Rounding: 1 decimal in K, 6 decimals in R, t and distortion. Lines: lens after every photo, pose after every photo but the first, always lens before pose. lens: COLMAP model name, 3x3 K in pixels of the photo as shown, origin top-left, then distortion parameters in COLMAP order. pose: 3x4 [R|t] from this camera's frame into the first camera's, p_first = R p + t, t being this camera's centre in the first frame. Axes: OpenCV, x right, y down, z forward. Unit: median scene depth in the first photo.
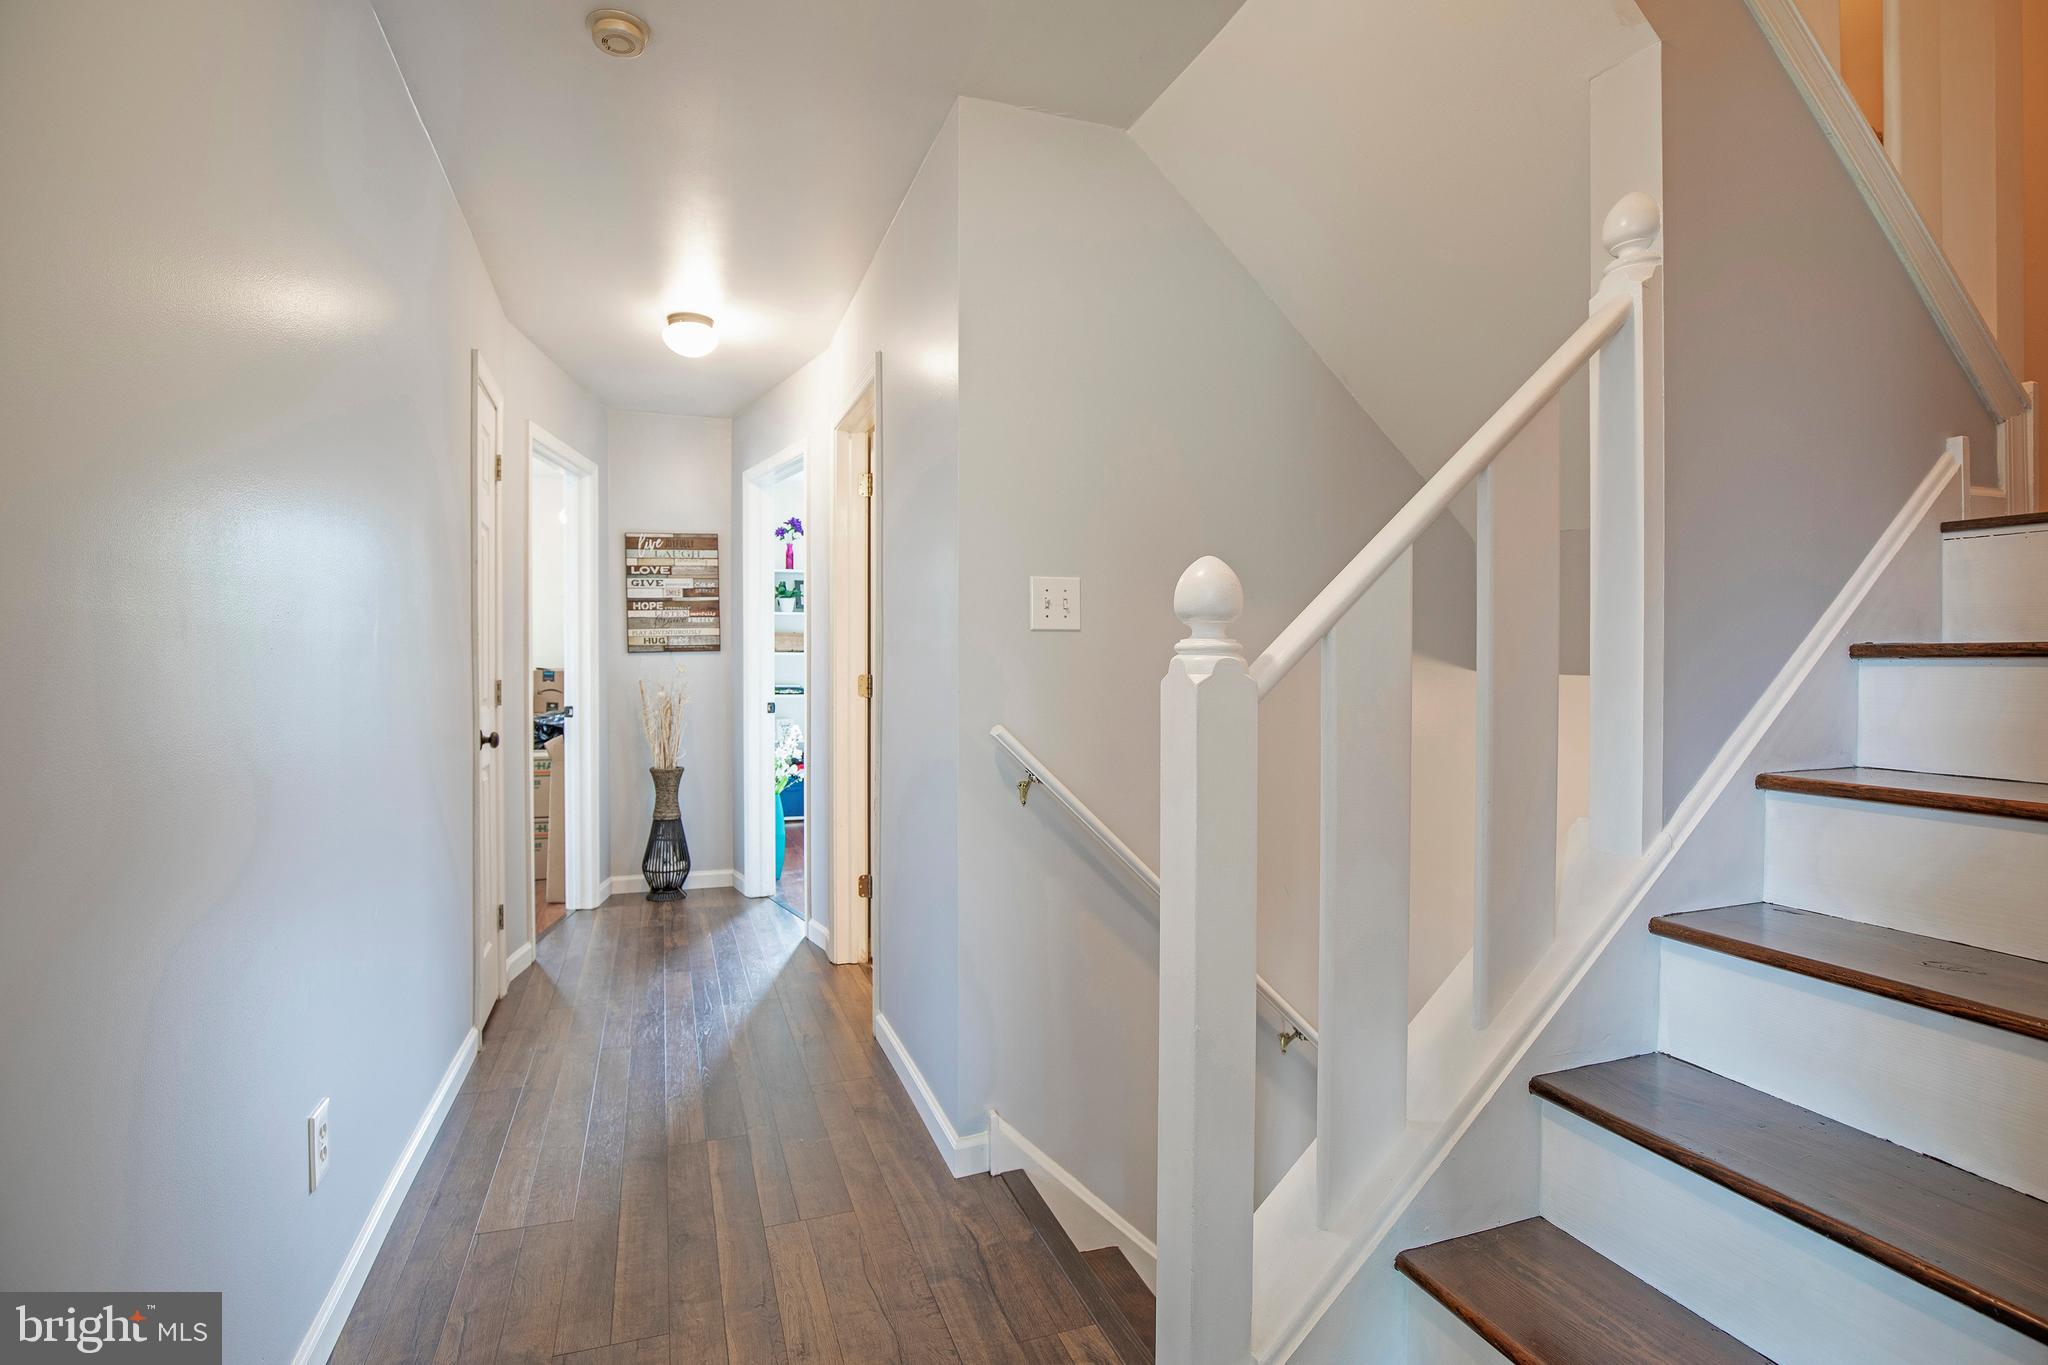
lens RADIAL K [[956.3, 0, 1022.3], [0, 956.3, 674.7], [0, 0, 1]] dist [-0.031689, 0.000067]
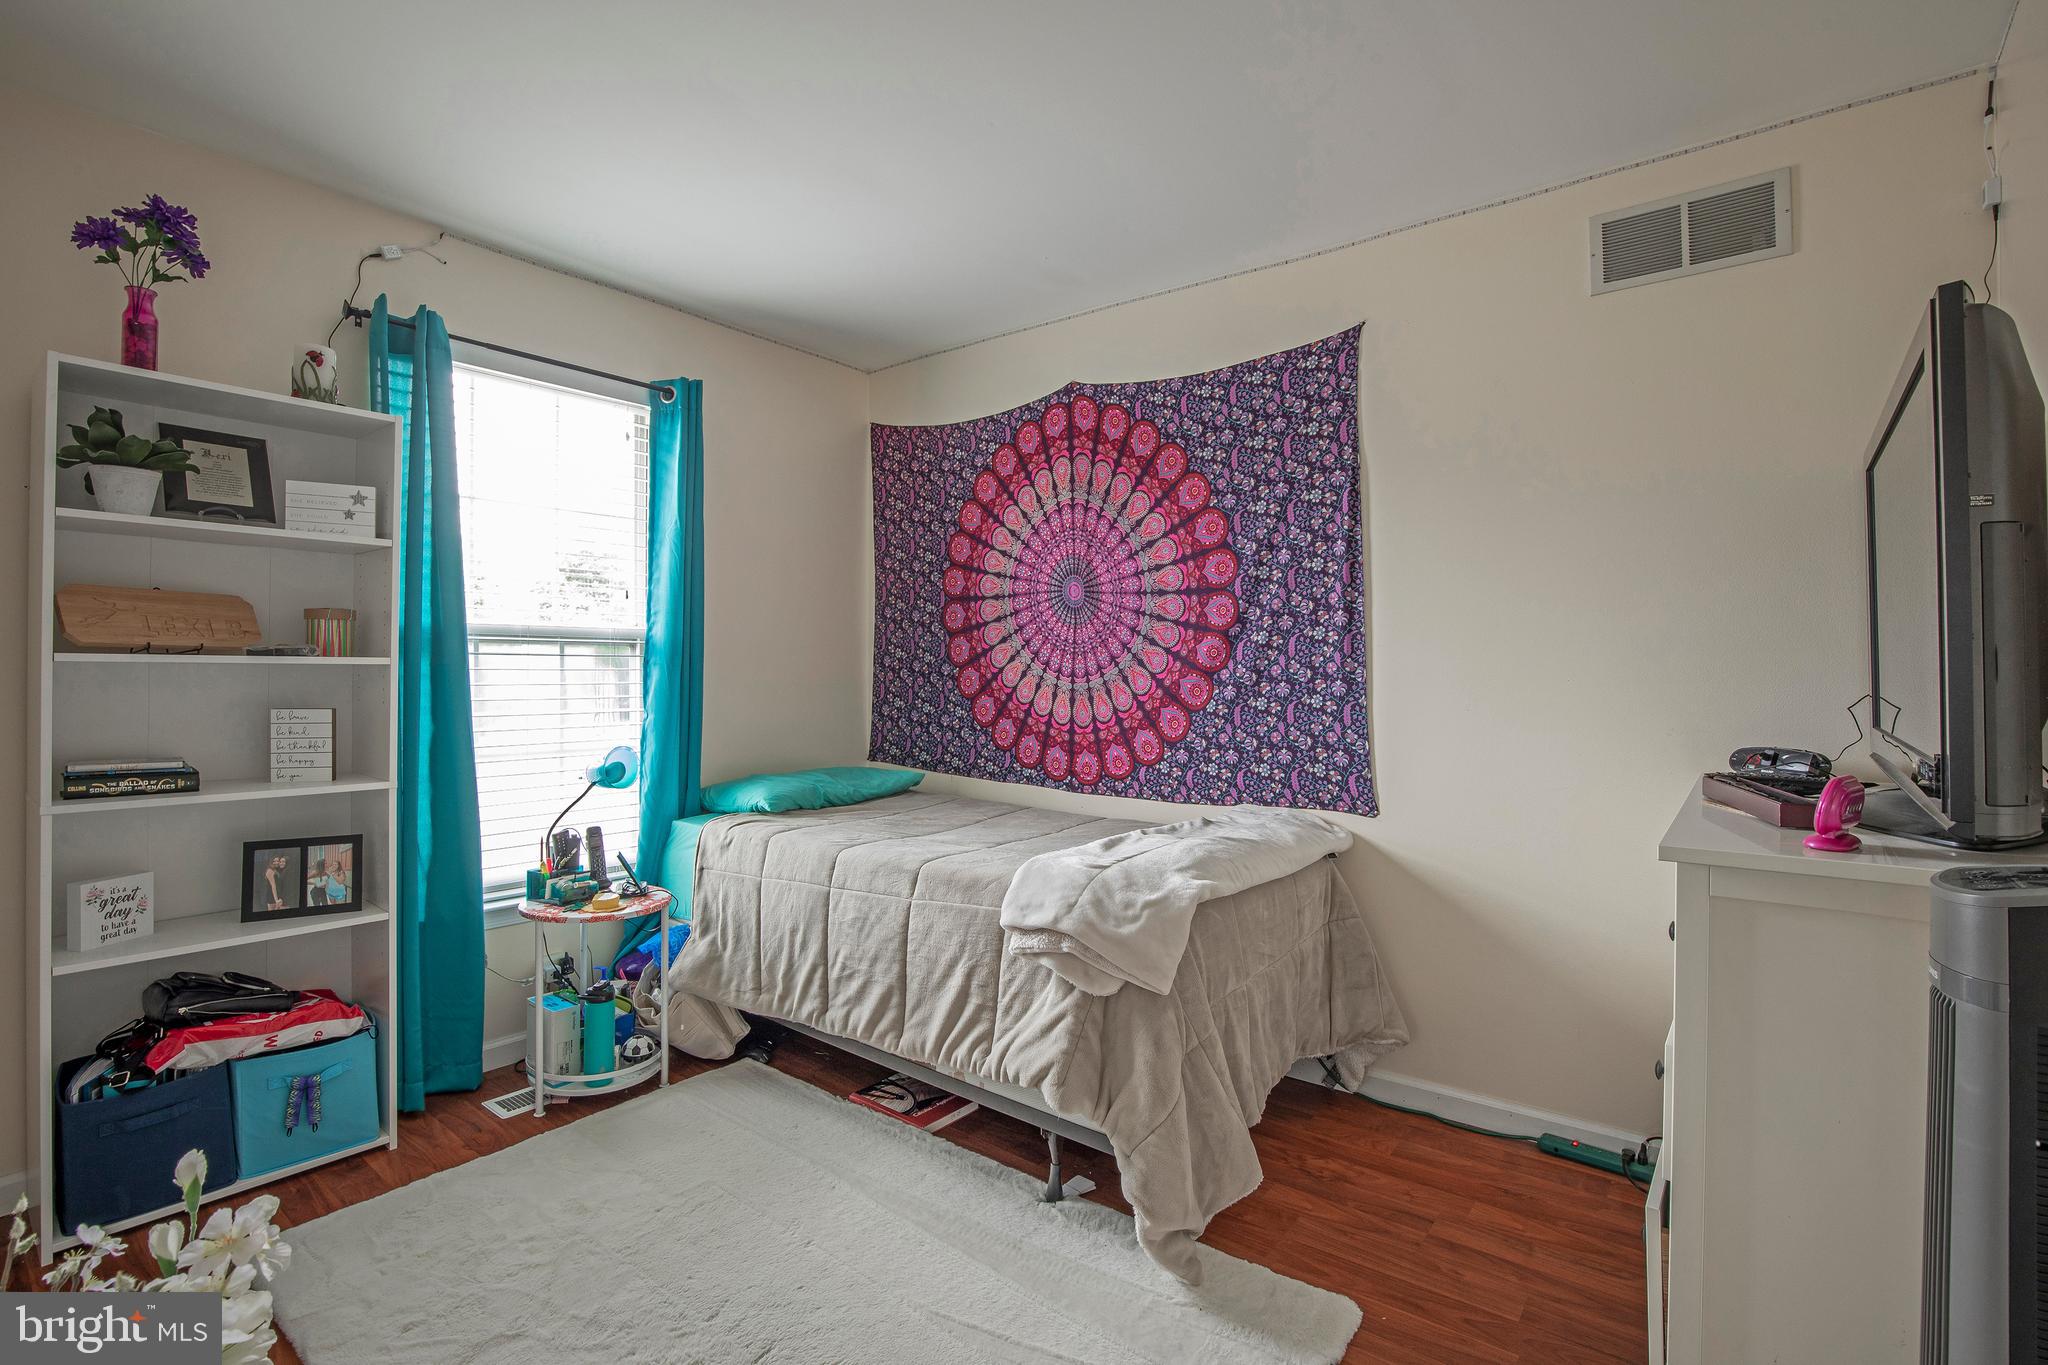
lens RADIAL K [[956.3, 0, 1025.8], [0, 956.3, 674.5], [0, 0, 1]] dist [-0.031689, 0.000067]
pose [[0.862364, 0.000817, 0.506288, -0.156189], [0.005238, 0.999931, -0.010536, -0.016889], [-0.506262, 0.011738, 0.862300, 0.632895]]
